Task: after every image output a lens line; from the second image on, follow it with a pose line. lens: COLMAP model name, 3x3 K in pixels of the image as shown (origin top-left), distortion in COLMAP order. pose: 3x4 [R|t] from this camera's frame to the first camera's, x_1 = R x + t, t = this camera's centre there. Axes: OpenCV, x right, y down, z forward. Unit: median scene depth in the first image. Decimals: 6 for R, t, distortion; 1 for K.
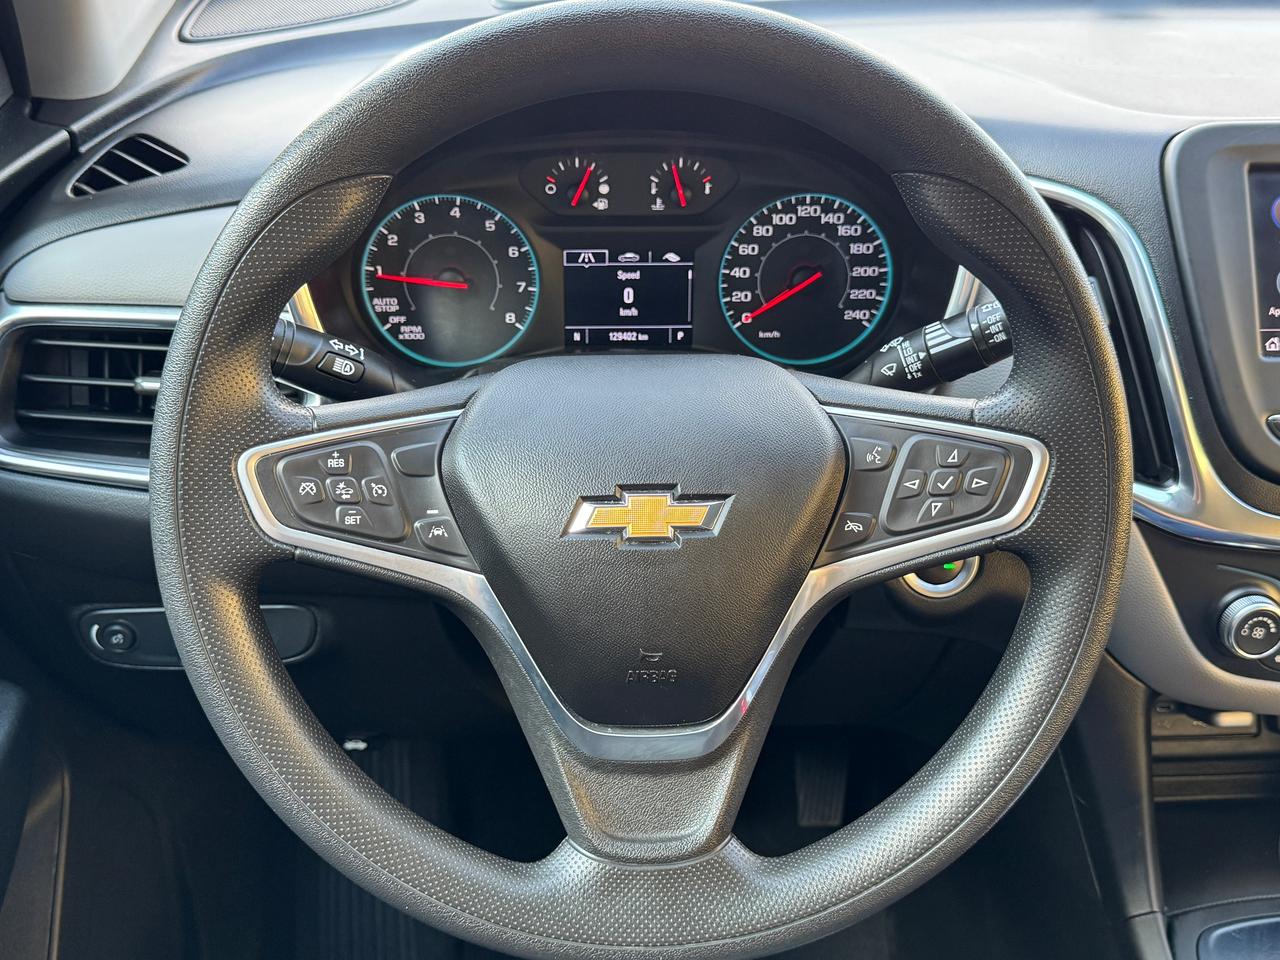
lens RADIAL K [[1343.6, 0, 640.0], [0, 1343.6, 480.0], [0, 0, 1]] dist [0.119709, 0.000258]
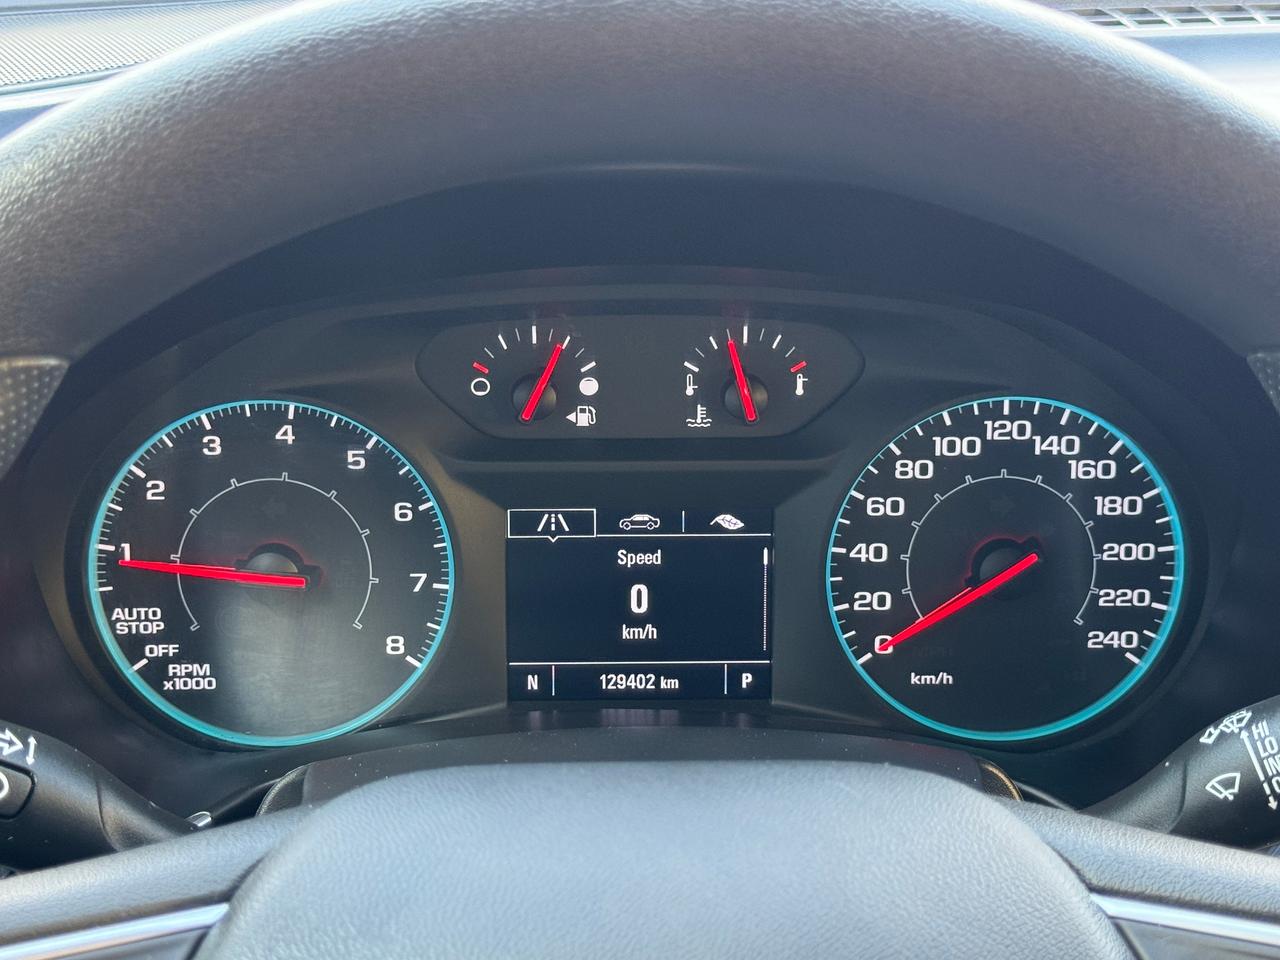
lens RADIAL K [[2123.0, 0, 601.1], [0, 2123.0, 481.3], [0, 0, 1]] dist [0.109453, -0.041064]
pose [[0.999346, 0.000431, -0.036152, 0.005535], [-0.006421, 0.986150, -0.165734, -0.052498], [0.035580, 0.165858, 0.985508, 0.240594]]
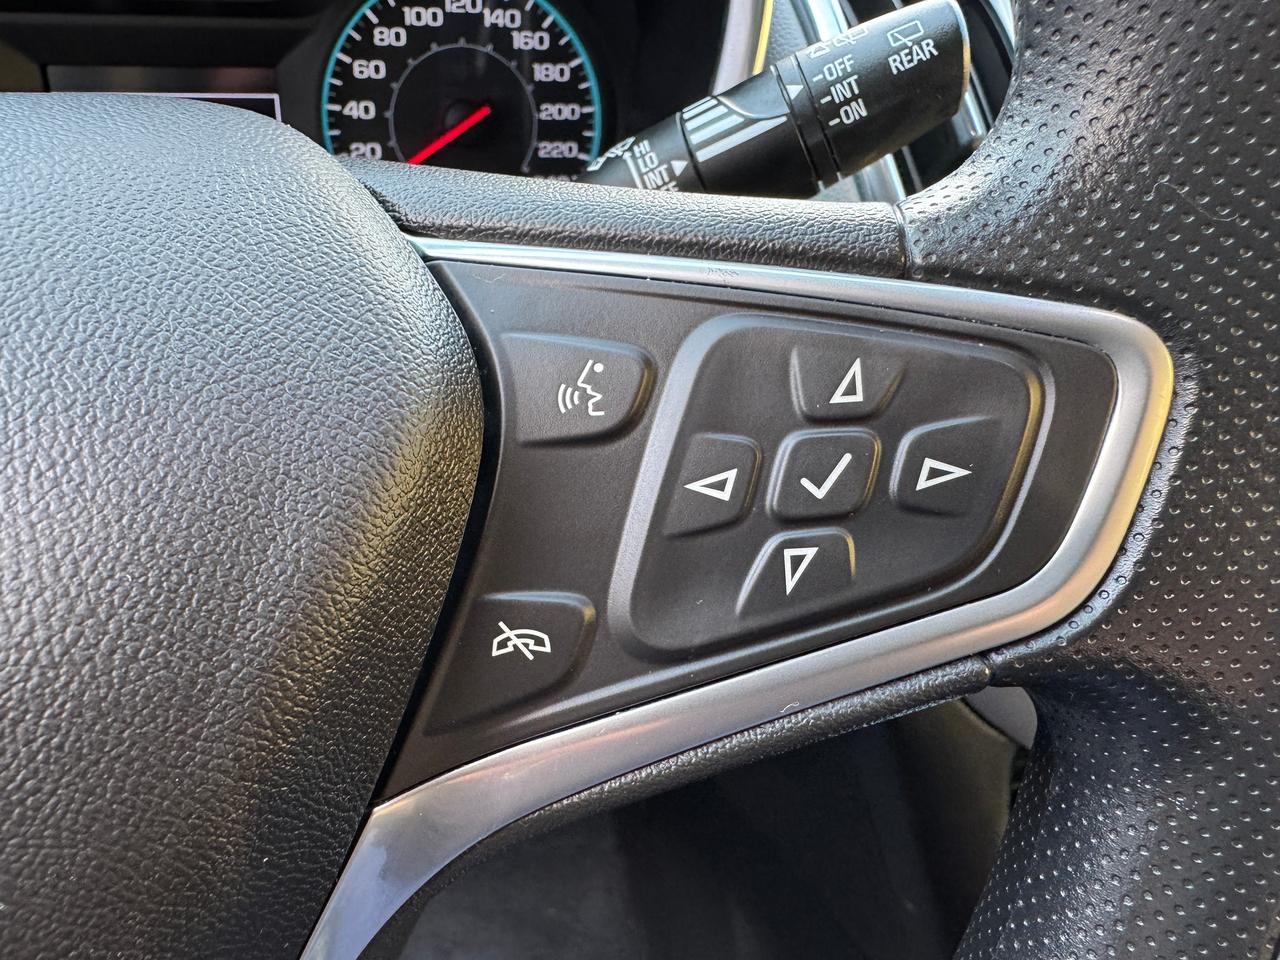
lens RADIAL K [[907.2, 0, 572.8], [0, 907.2, 481.2], [0, 0, 1]] dist [-0.009359, -0.002147]
pose [[0.987237, -0.049368, 0.151415, 0.102486], [0.039903, 0.997092, 0.064923, -0.008291], [-0.154180, -0.058053, 0.986336, 0.584634]]
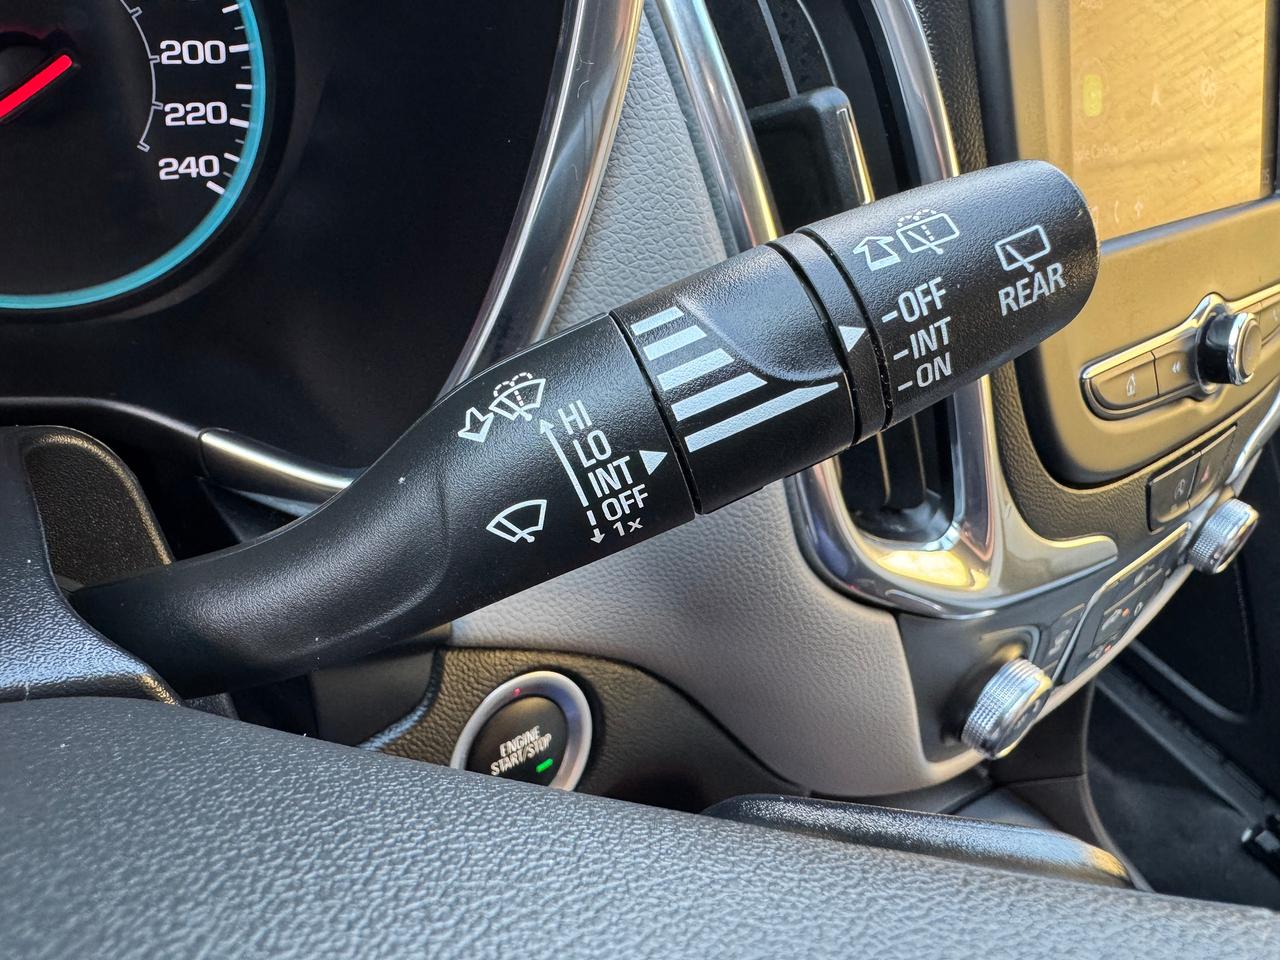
lens RADIAL K [[907.2, 0, 572.8], [0, 907.2, 481.2], [0, 0, 1]] dist [-0.009359, -0.002147]
pose [[0.809853, -0.244952, 0.533044, 0.089523], [0.069625, 0.942363, 0.327267, -0.119166], [-0.582486, -0.227925, 0.780231, 0.728797]]
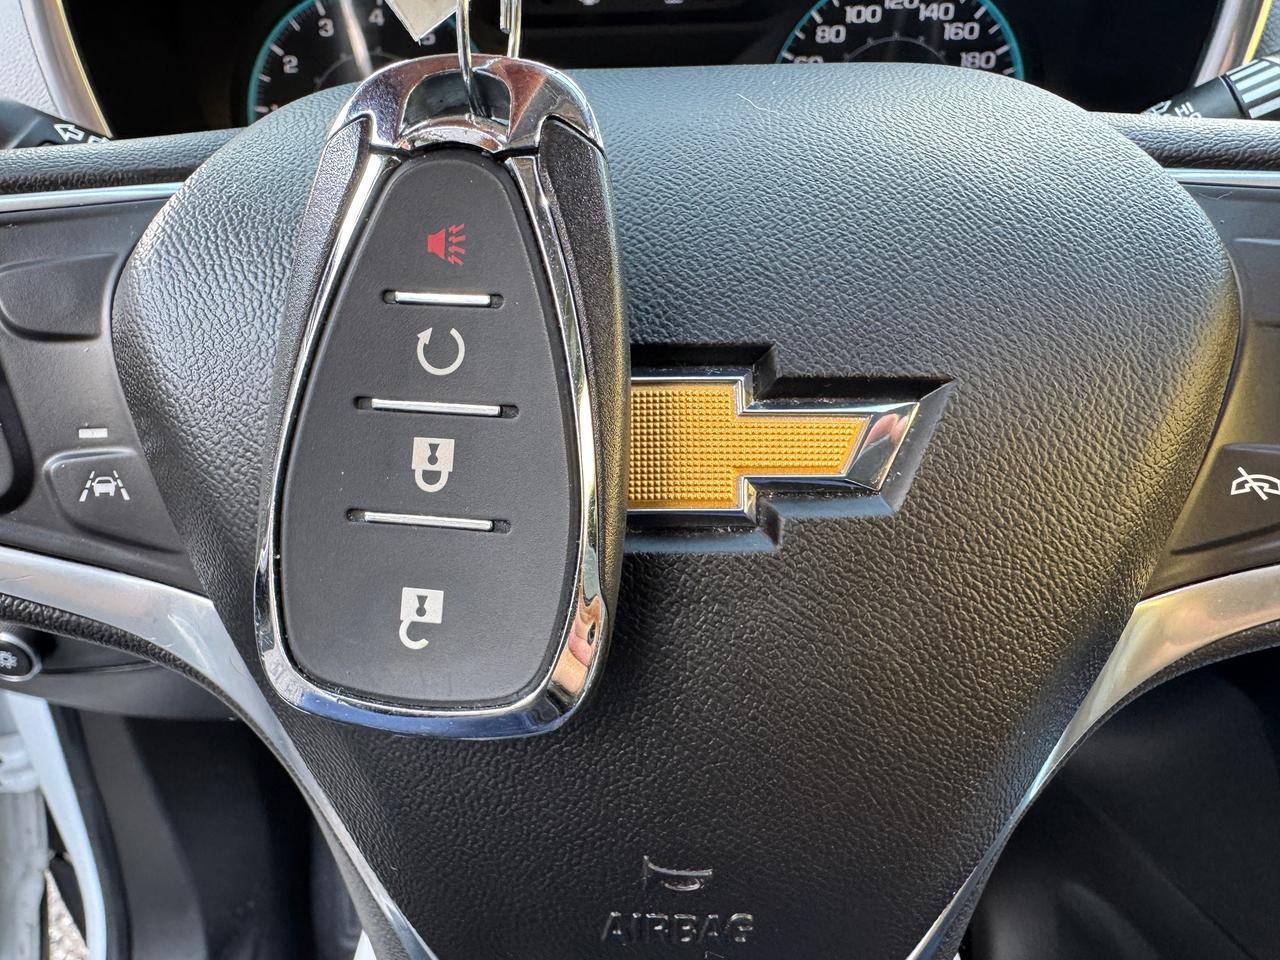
lens RADIAL K [[894.3, 0, 568.0], [0, 894.3, 478.4], [0, 0, 1]] dist [-0.005863, -0.002957]
pose [[0.996628, 0.008431, -0.081621, -0.001238], [-0.004656, 0.998915, 0.046338, 0.017102], [0.081923, -0.045801, 0.995586, 0.545817]]
